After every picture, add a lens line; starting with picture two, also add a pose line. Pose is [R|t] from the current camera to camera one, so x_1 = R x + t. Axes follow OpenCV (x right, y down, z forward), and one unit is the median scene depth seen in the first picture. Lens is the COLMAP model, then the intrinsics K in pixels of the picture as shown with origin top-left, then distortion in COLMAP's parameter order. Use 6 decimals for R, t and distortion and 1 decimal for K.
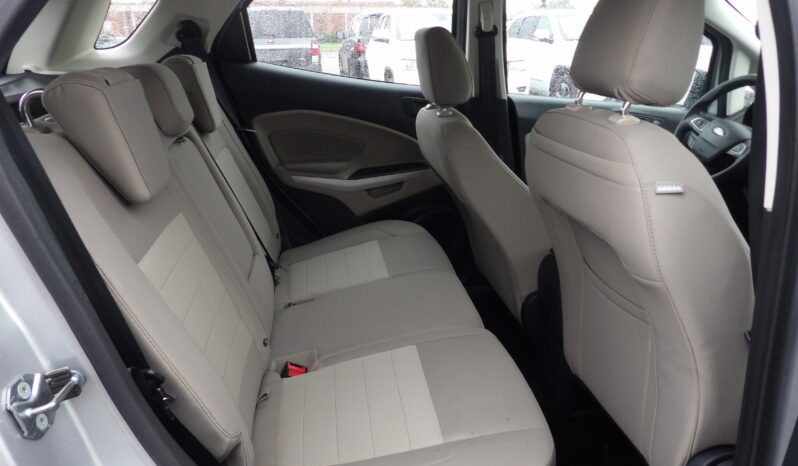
lens RADIAL K [[570.2, 0, 383.0], [0, 570.2, 236.0], [0, 0, 1]] dist [-0.032711, 0.002522]
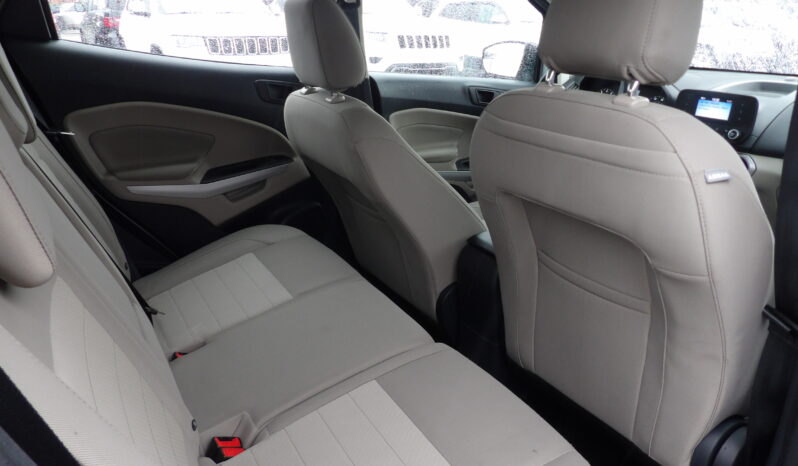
lens RADIAL K [[570.2, 0, 383.0], [0, 570.2, 236.0], [0, 0, 1]] dist [-0.032711, 0.002522]
pose [[0.914651, -0.138598, 0.379742, -0.153332], [0.122974, 0.990264, 0.065230, -0.049395], [-0.385086, -0.012965, 0.922790, 0.155945]]
